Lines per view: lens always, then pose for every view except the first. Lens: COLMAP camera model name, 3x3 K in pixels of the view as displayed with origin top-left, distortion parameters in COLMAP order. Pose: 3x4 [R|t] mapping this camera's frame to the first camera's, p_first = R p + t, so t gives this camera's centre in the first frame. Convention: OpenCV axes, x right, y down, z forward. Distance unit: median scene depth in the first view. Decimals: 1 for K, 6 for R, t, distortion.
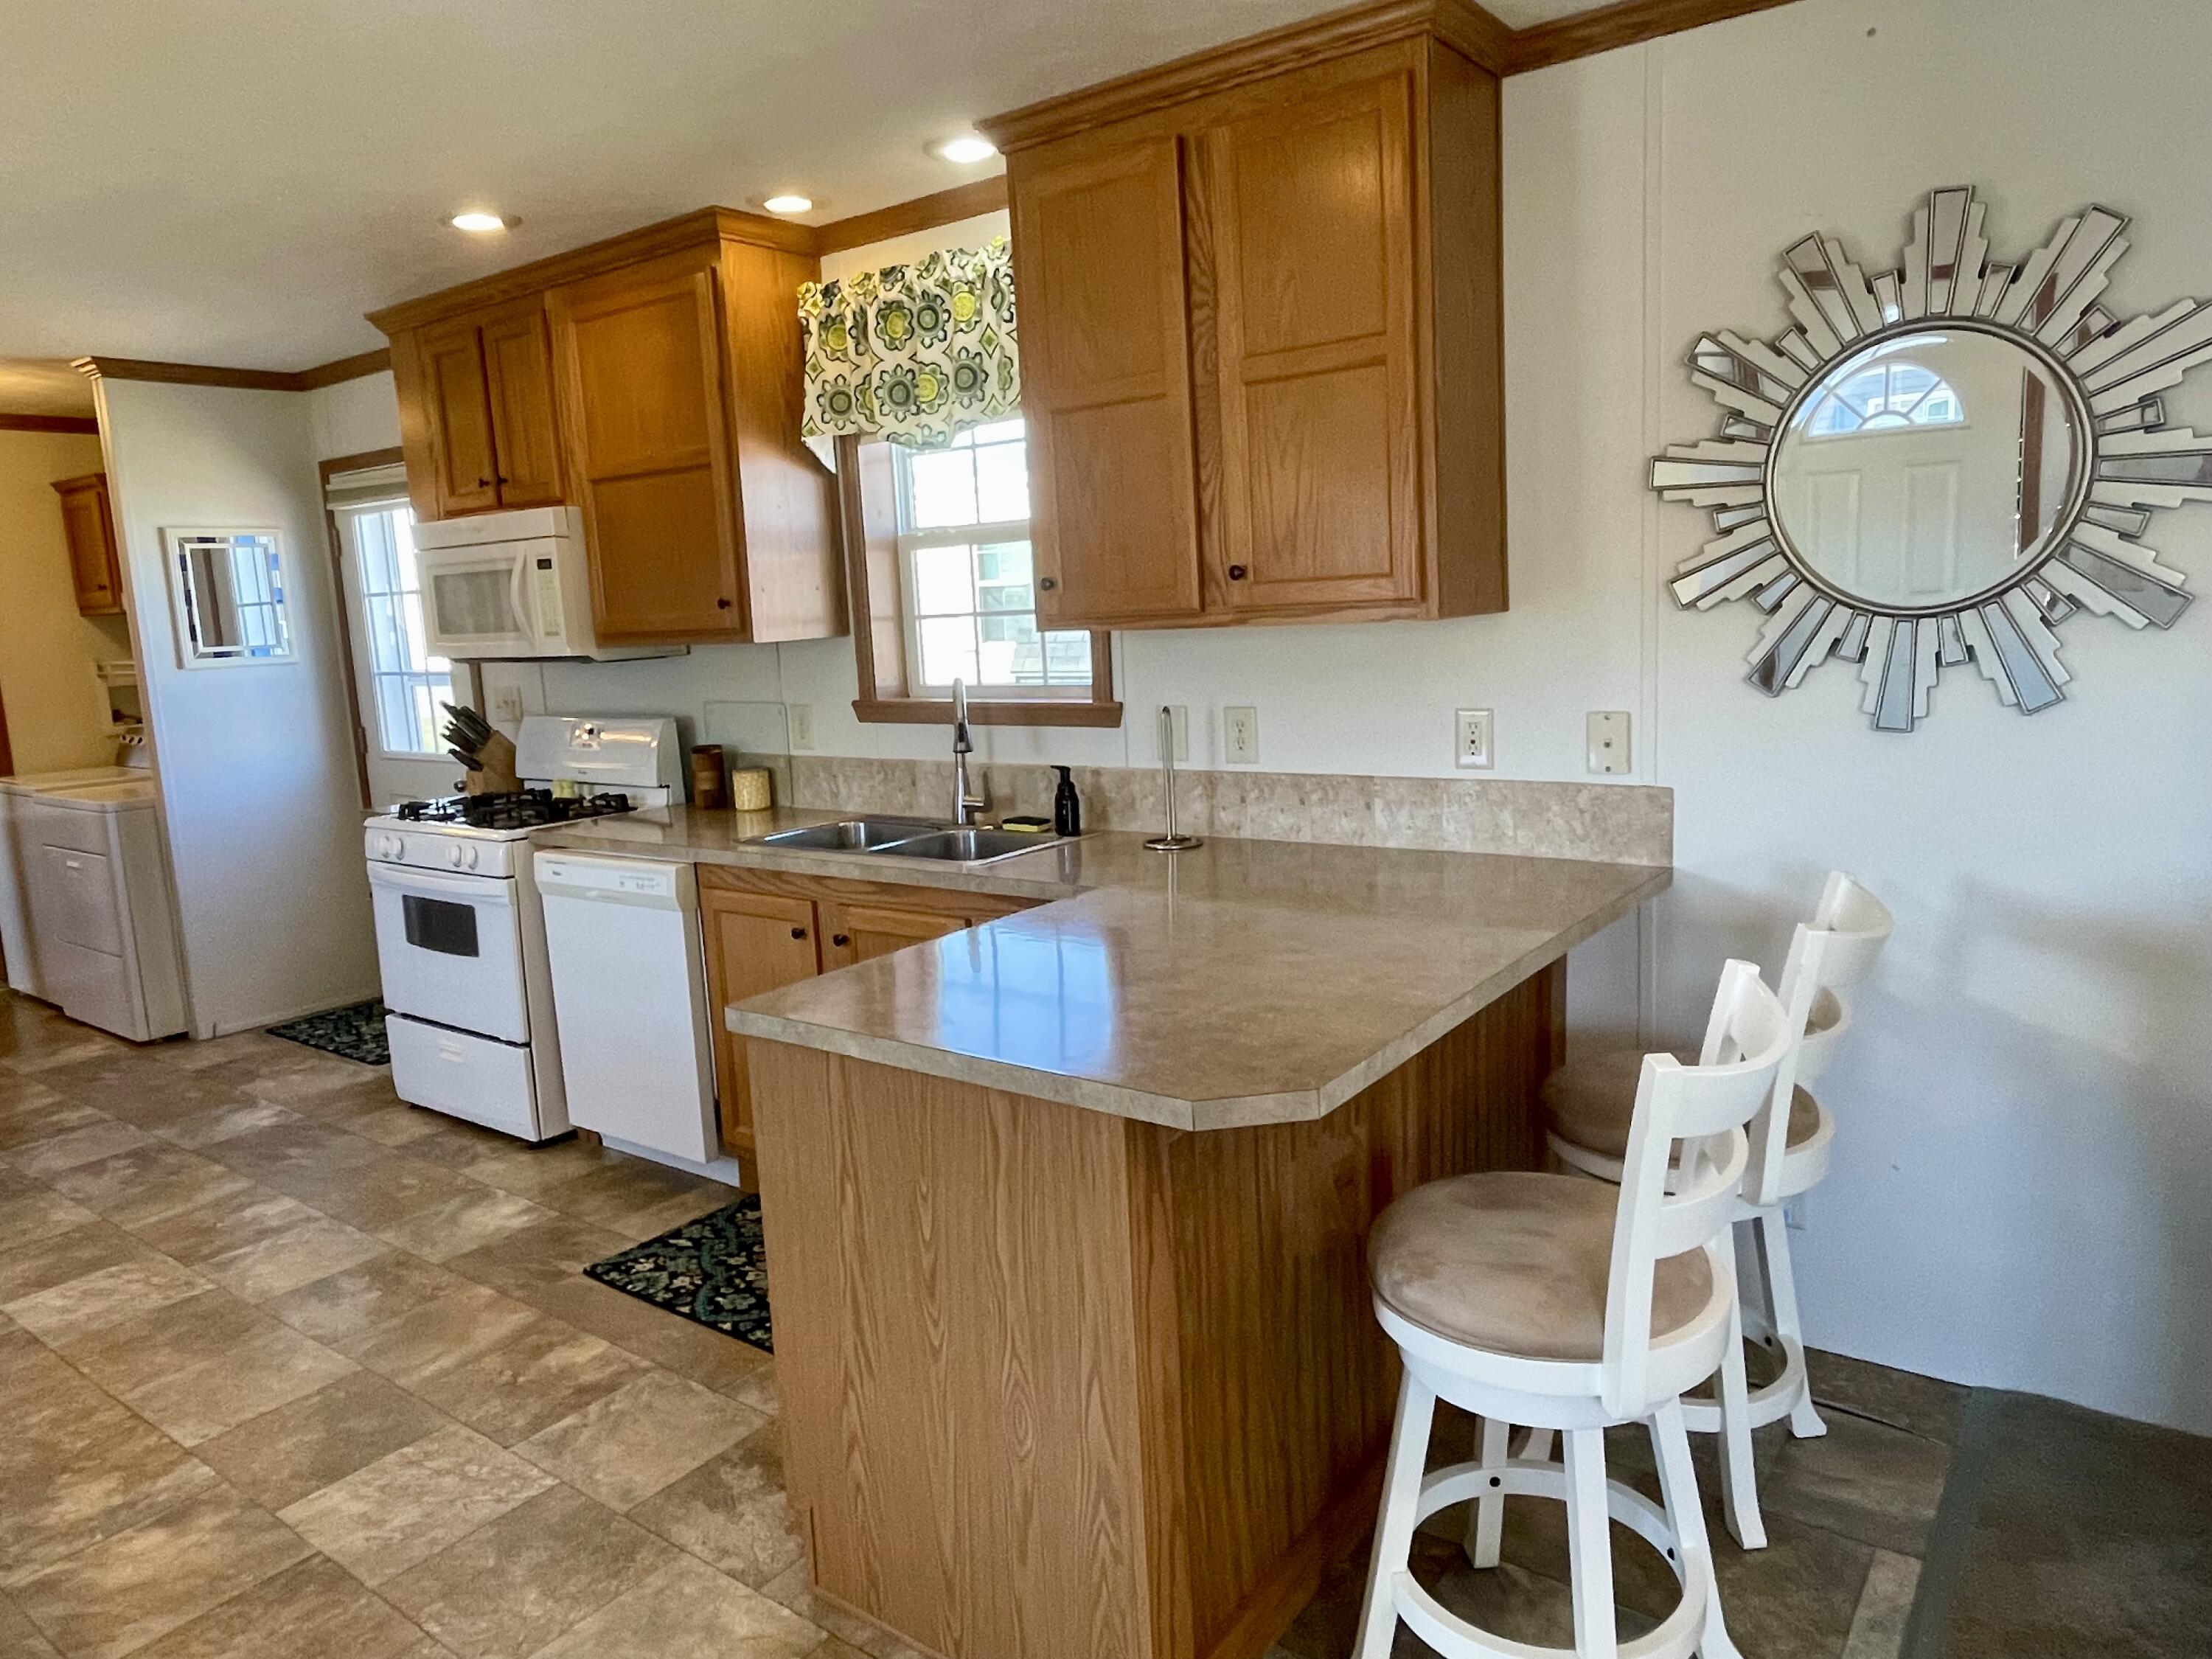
lens RADIAL K [[1432.5, 0, 1086.0], [0, 1432.5, 817.1], [0, 0, 1]] dist [0.002506, -0.006985]
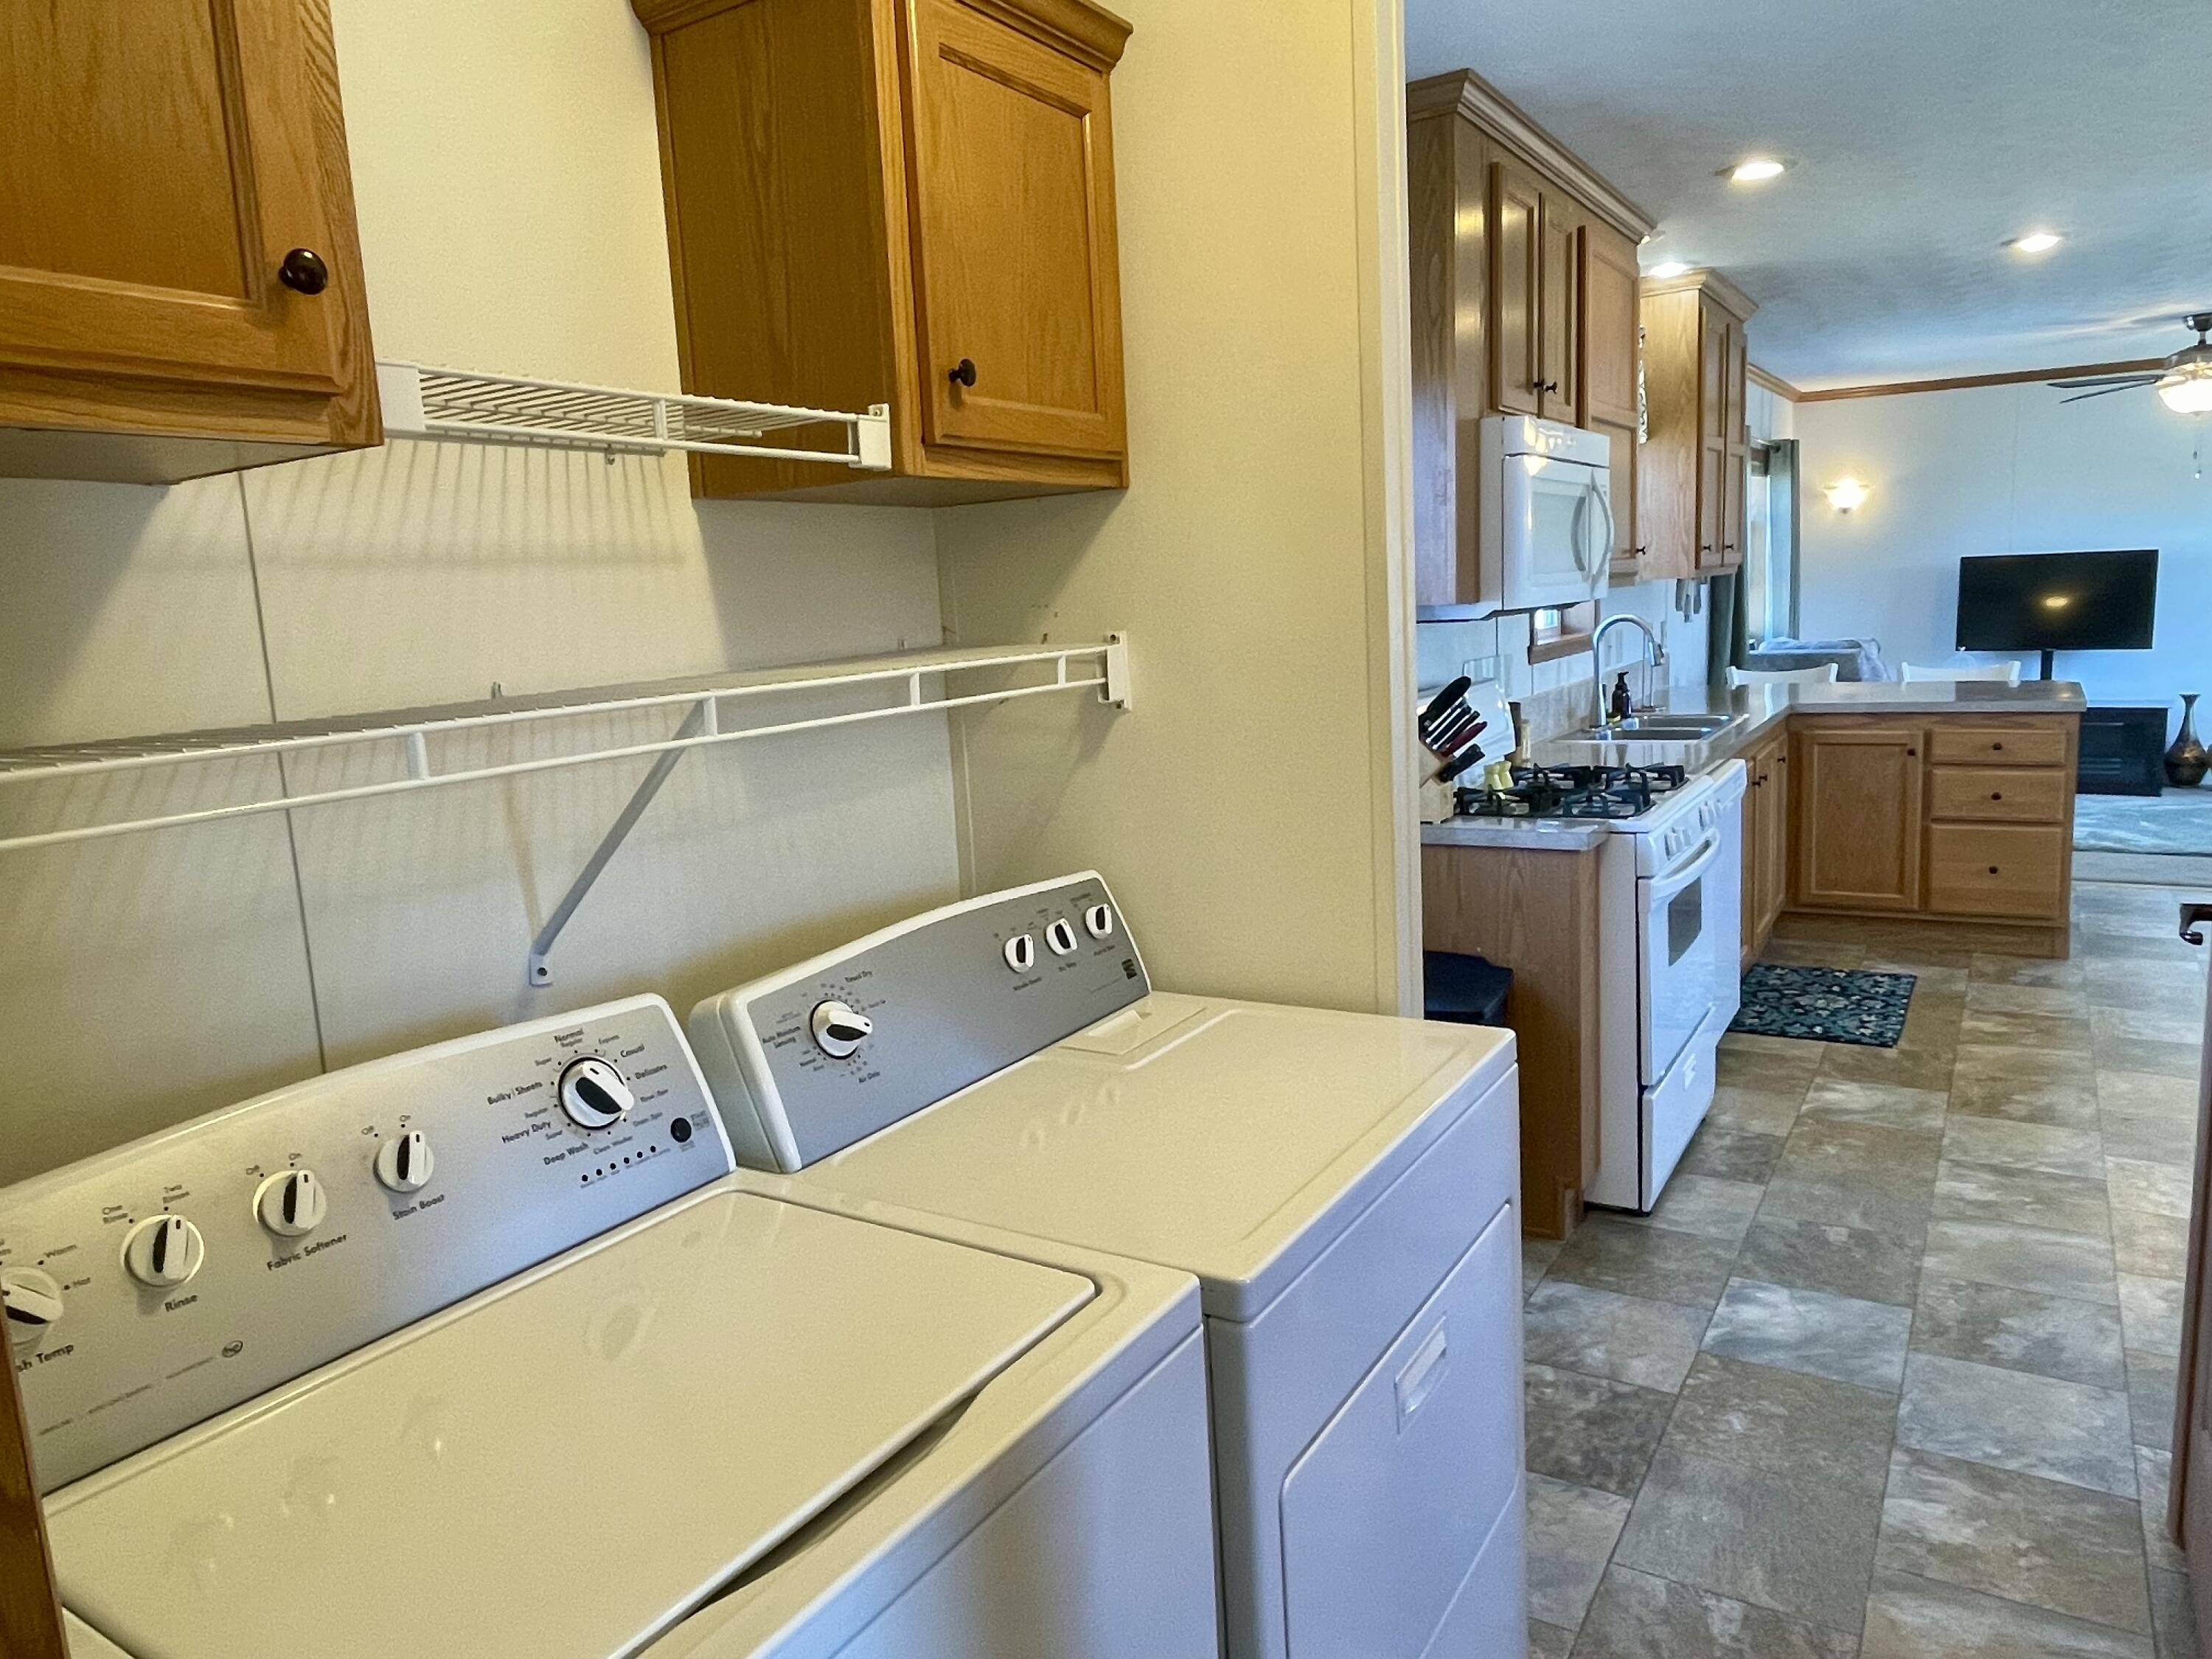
lens RADIAL K [[1469.6, 0, 1097.9], [0, 1469.6, 823.0], [0, 0, 1]] dist [0.008794, -0.010535]
pose [[-0.080550, -0.105675, 0.991133, -1.620174], [0.204296, 0.971503, 0.120185, -0.192084], [-0.975590, 0.212165, -0.056666, 1.761866]]
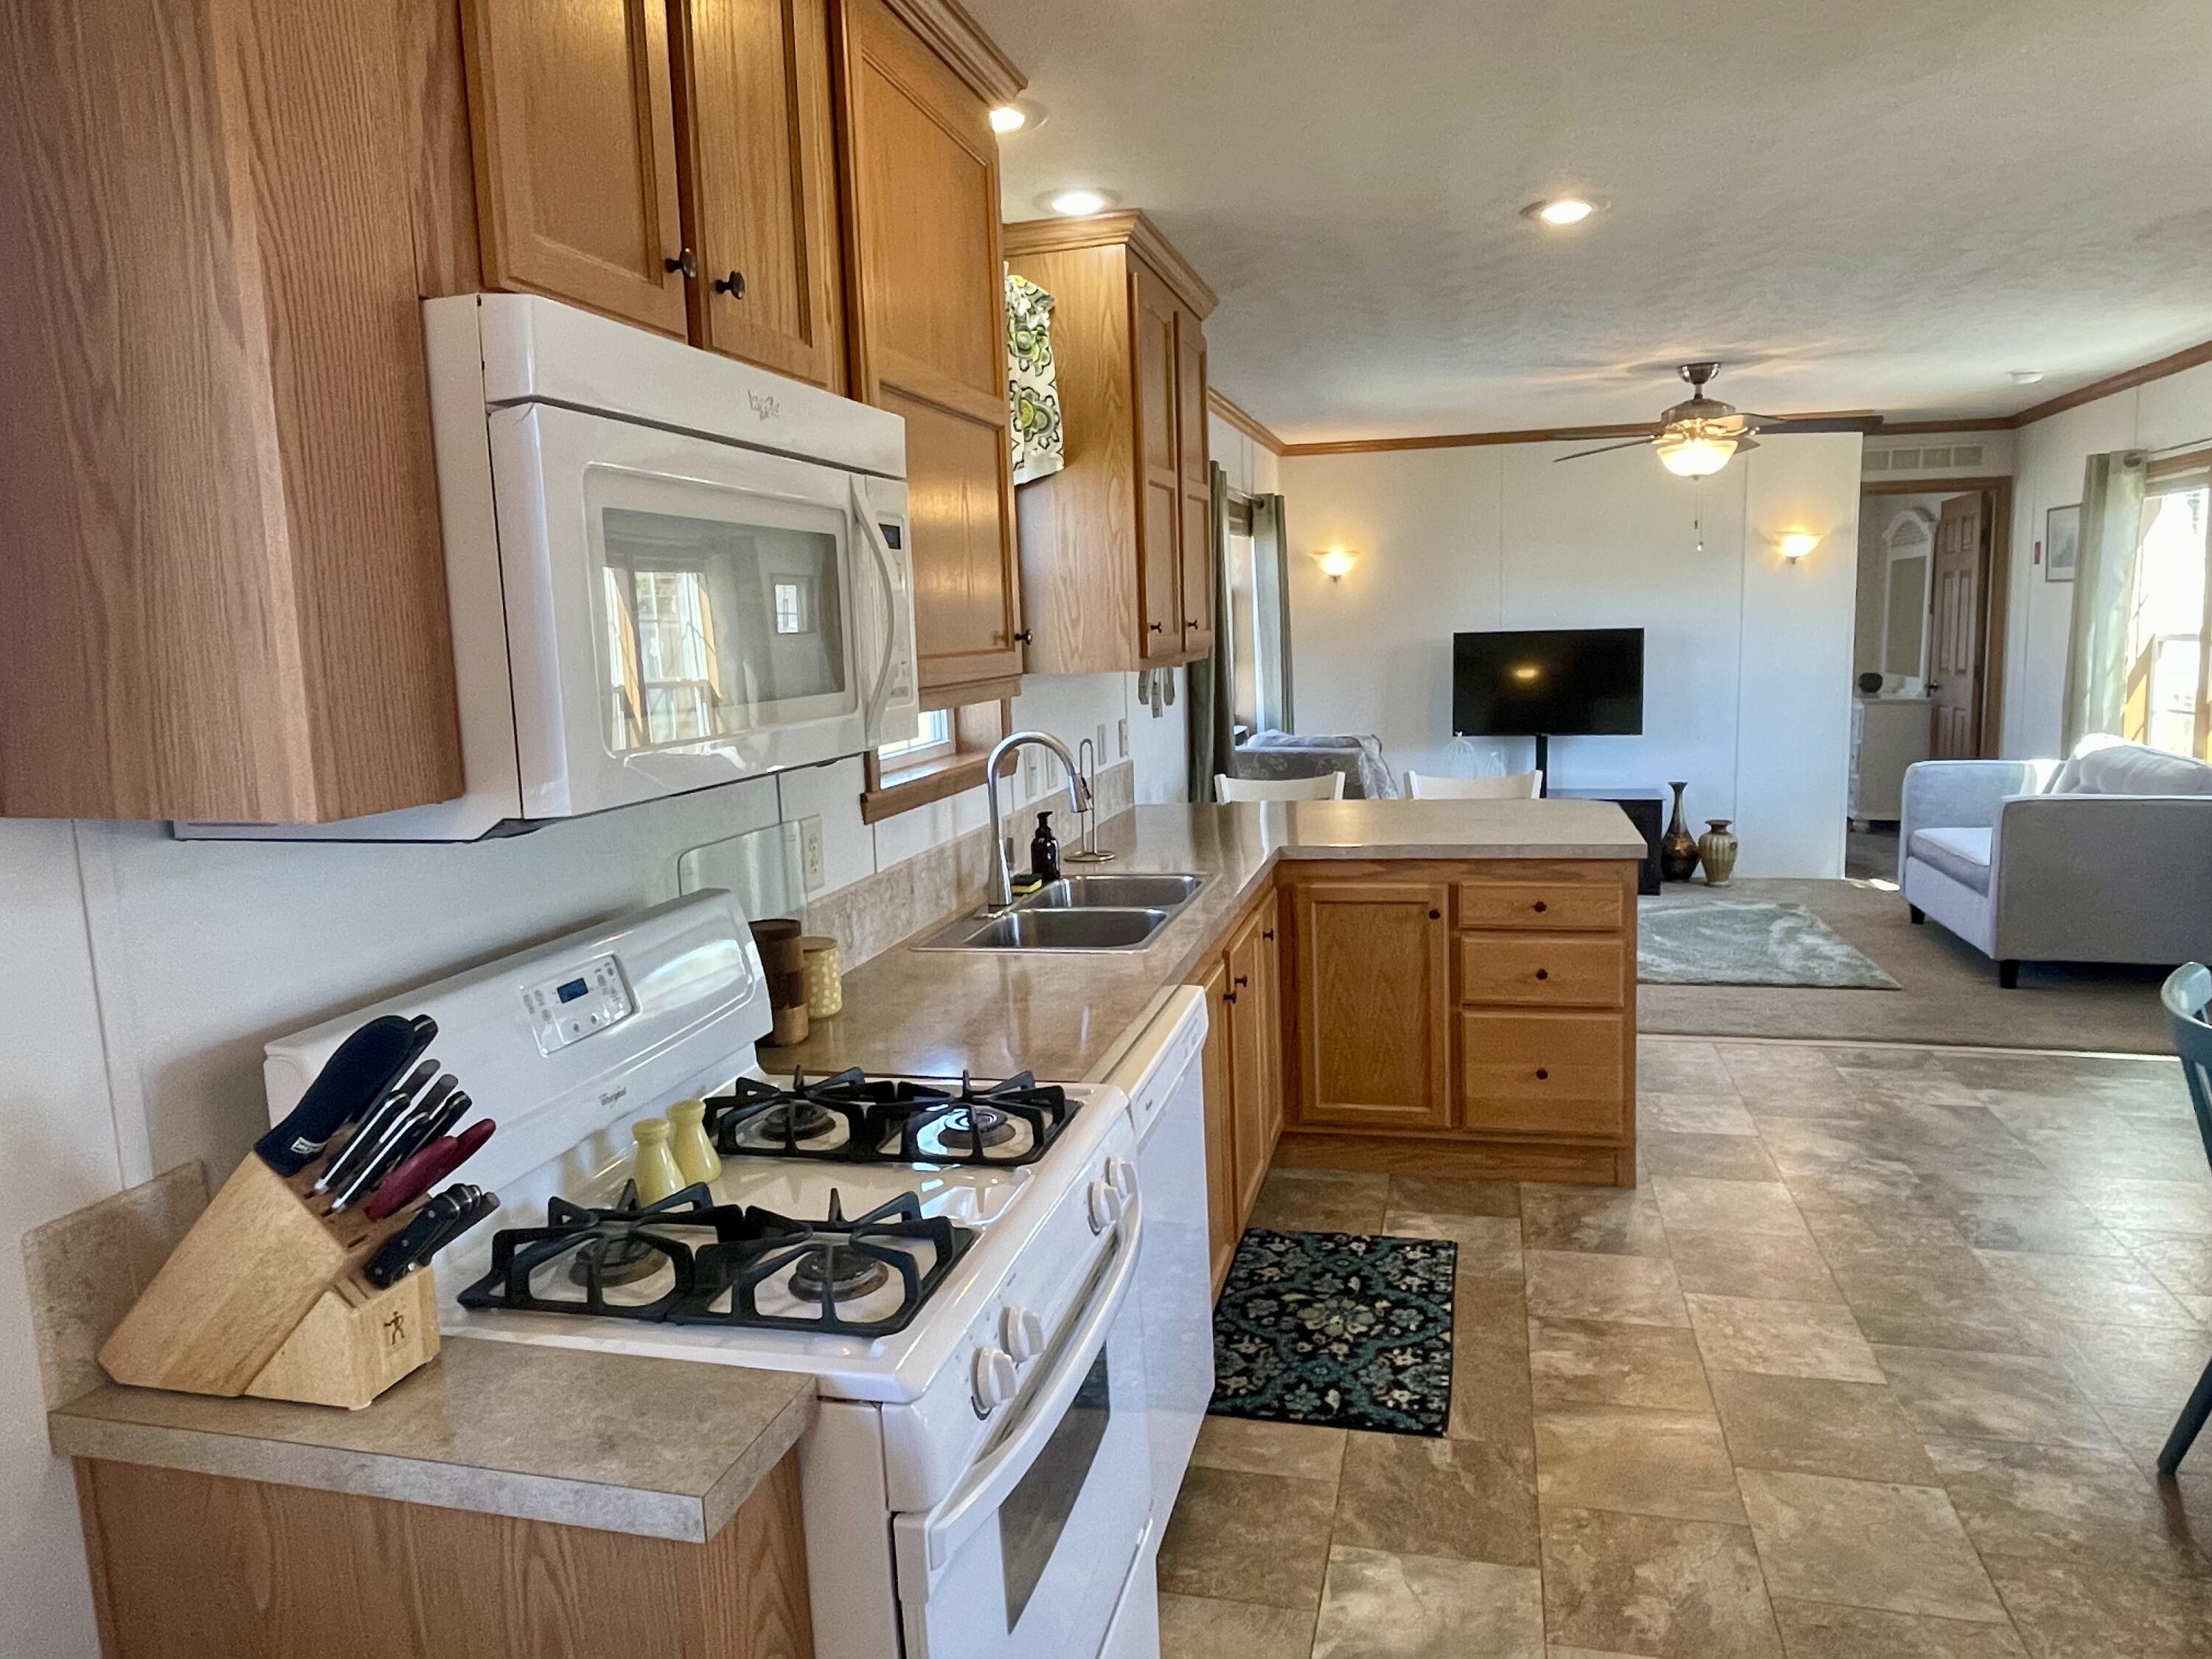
lens RADIAL K [[1432.5, 0, 1095.4], [0, 1432.5, 826.0], [0, 0, 1]] dist [0.002506, -0.006985]
pose [[-0.370315, -0.068360, 0.926388, -1.019938], [0.196031, 0.969077, 0.149871, -0.180288], [-0.907986, 0.237100, -0.345463, 1.396164]]
